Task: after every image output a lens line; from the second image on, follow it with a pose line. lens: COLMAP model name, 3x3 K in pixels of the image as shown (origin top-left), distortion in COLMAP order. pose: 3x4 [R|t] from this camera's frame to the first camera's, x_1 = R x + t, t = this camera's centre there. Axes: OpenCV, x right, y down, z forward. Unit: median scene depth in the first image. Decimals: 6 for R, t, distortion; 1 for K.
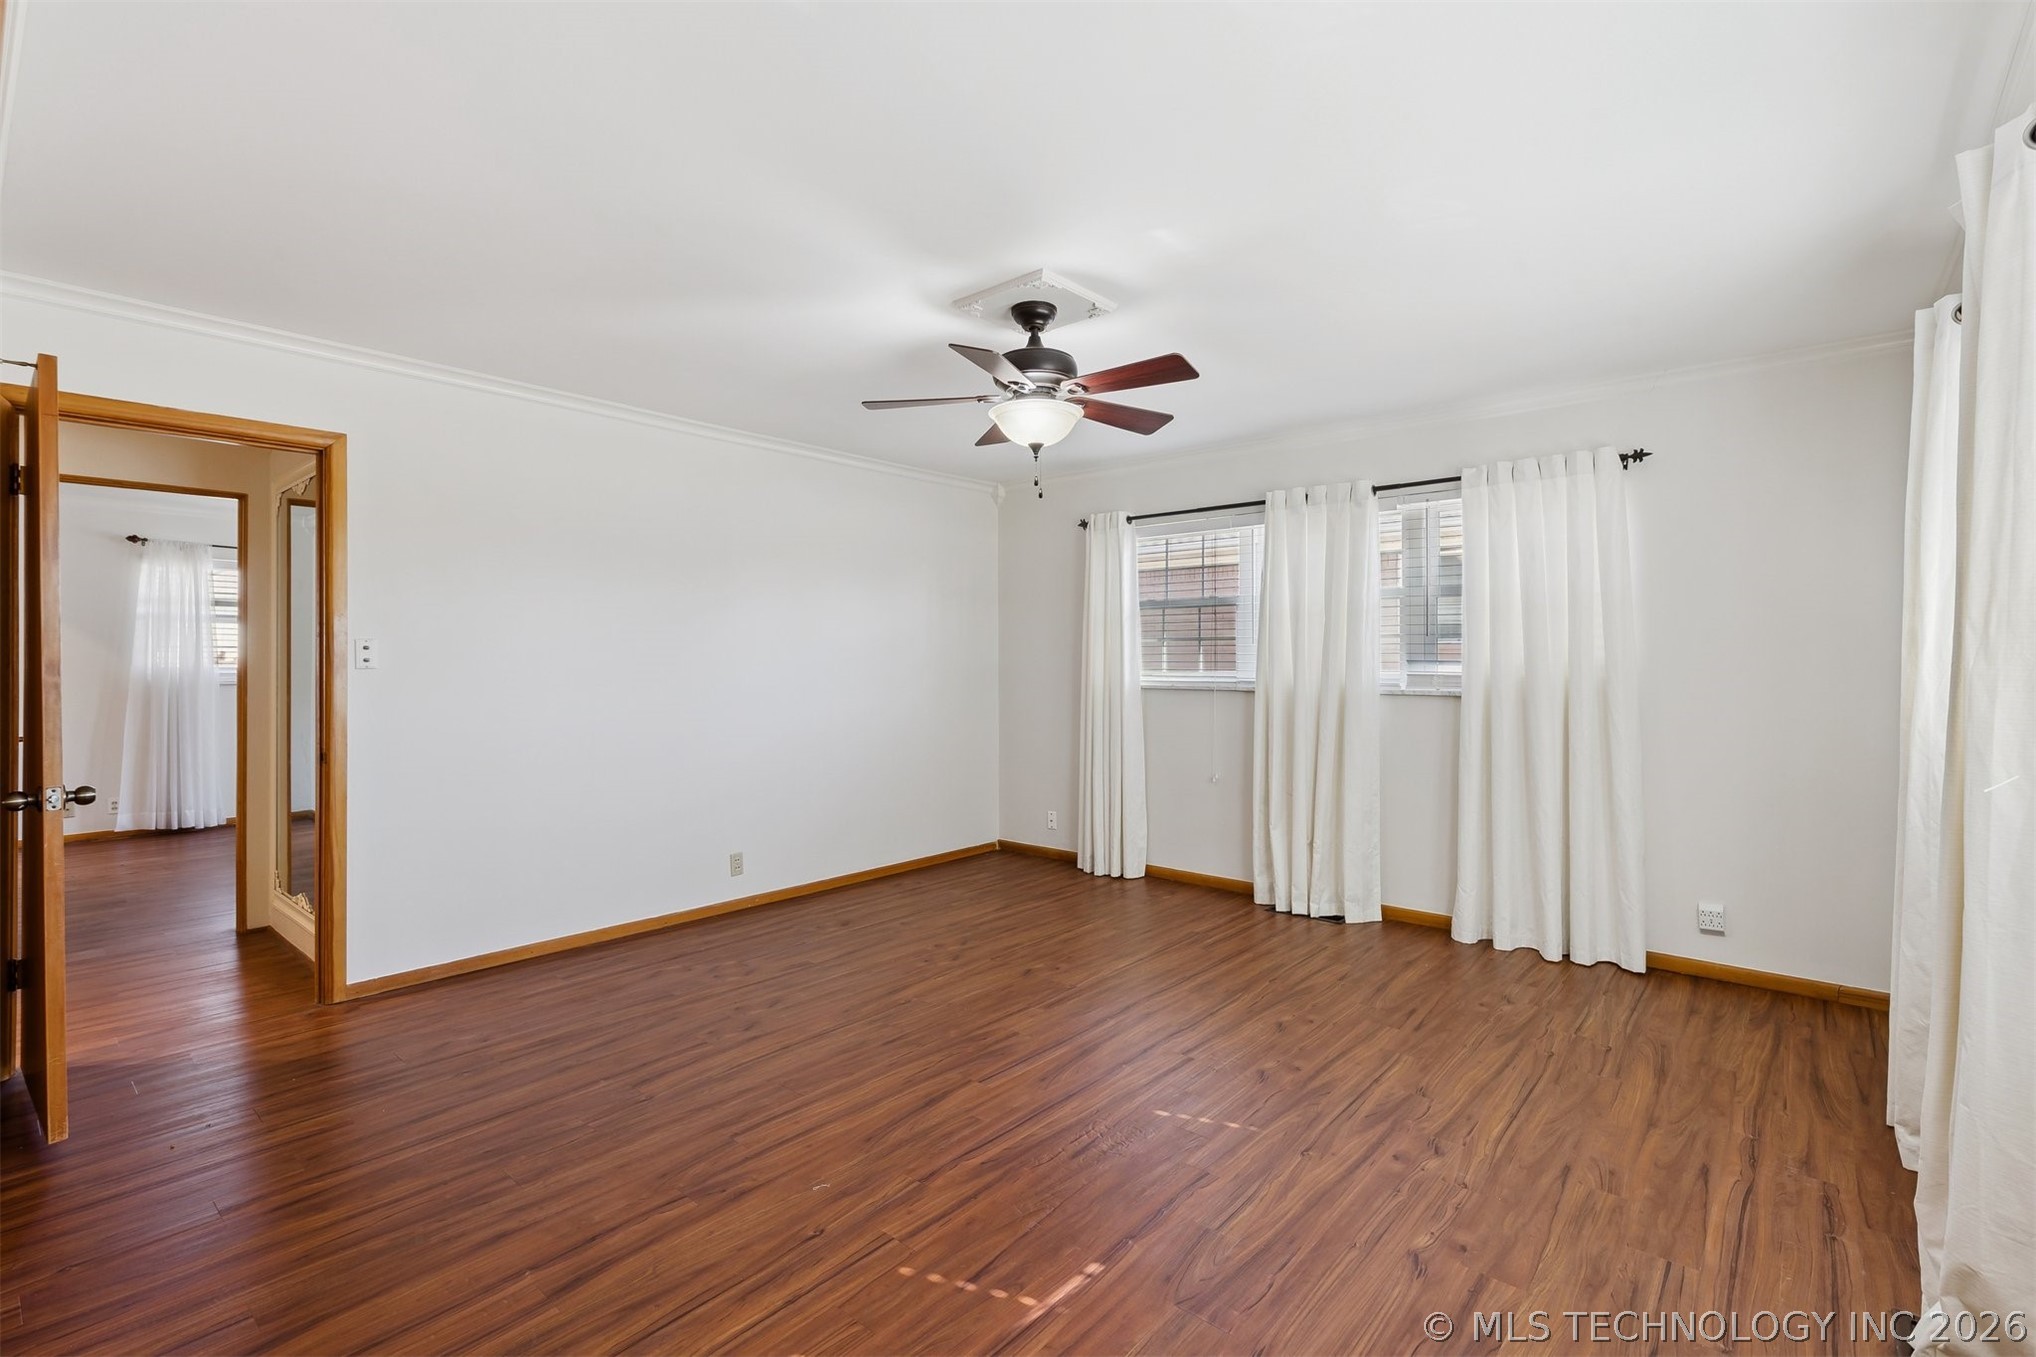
lens RADIAL K [[925.6, 0, 1029.9], [0, 925.6, 658.4], [0, 0, 1]] dist [0.009492, -0.000108]
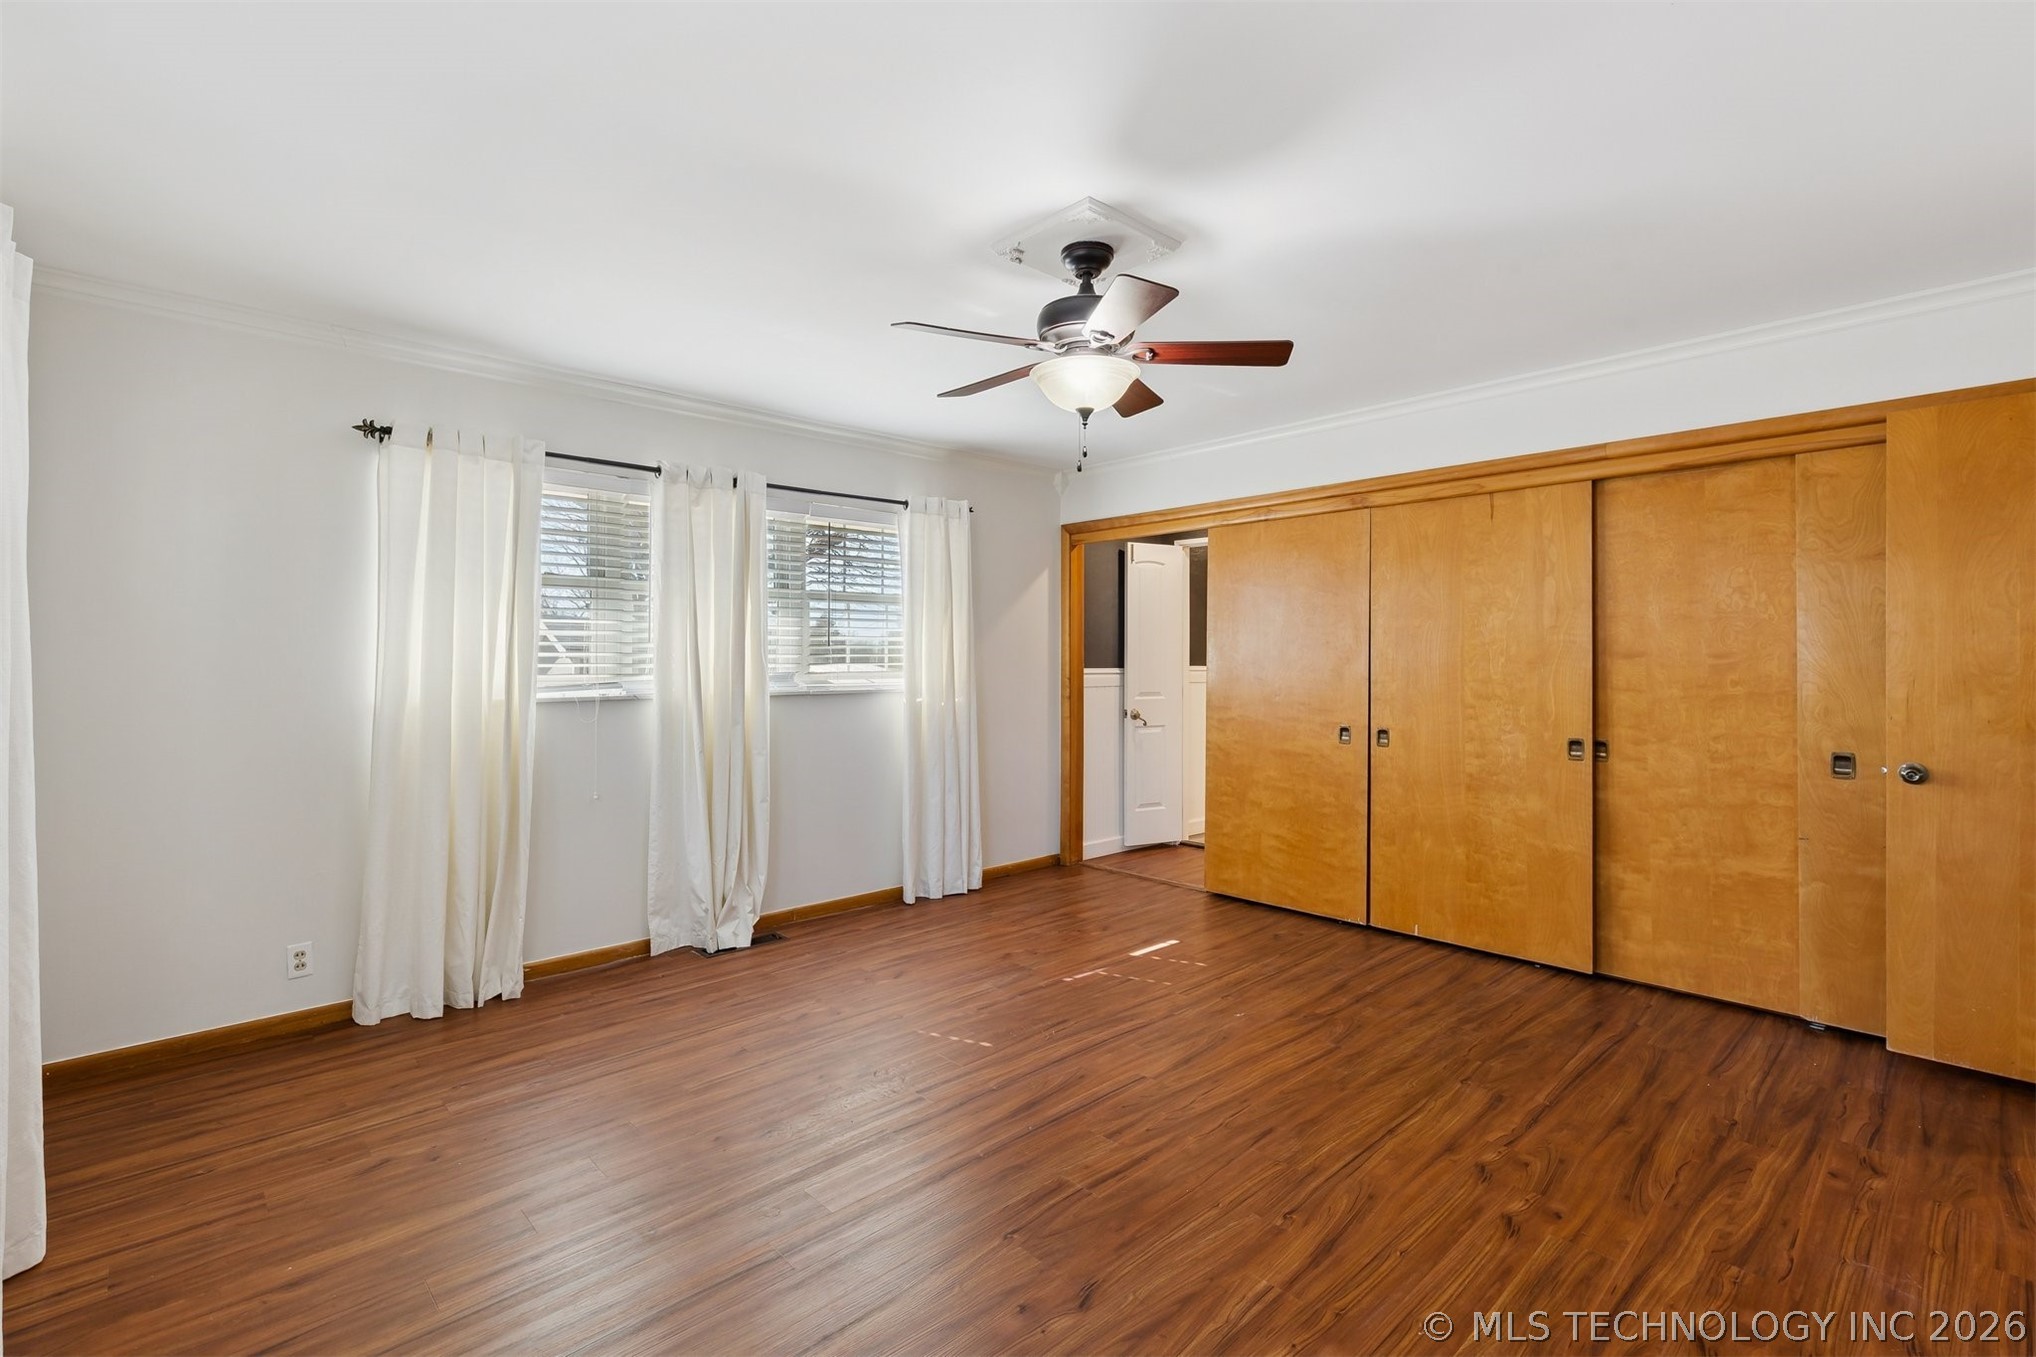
lens RADIAL K [[932.7, 0, 1012.0], [0, 932.7, 662.4], [0, 0, 1]] dist [0.001791, 0.000316]
pose [[-0.993242, 0.001502, 0.116048, -0.026384], [0.000997, 0.999990, -0.004411, 0.006921], [-0.116053, -0.004265, -0.993234, 1.882475]]
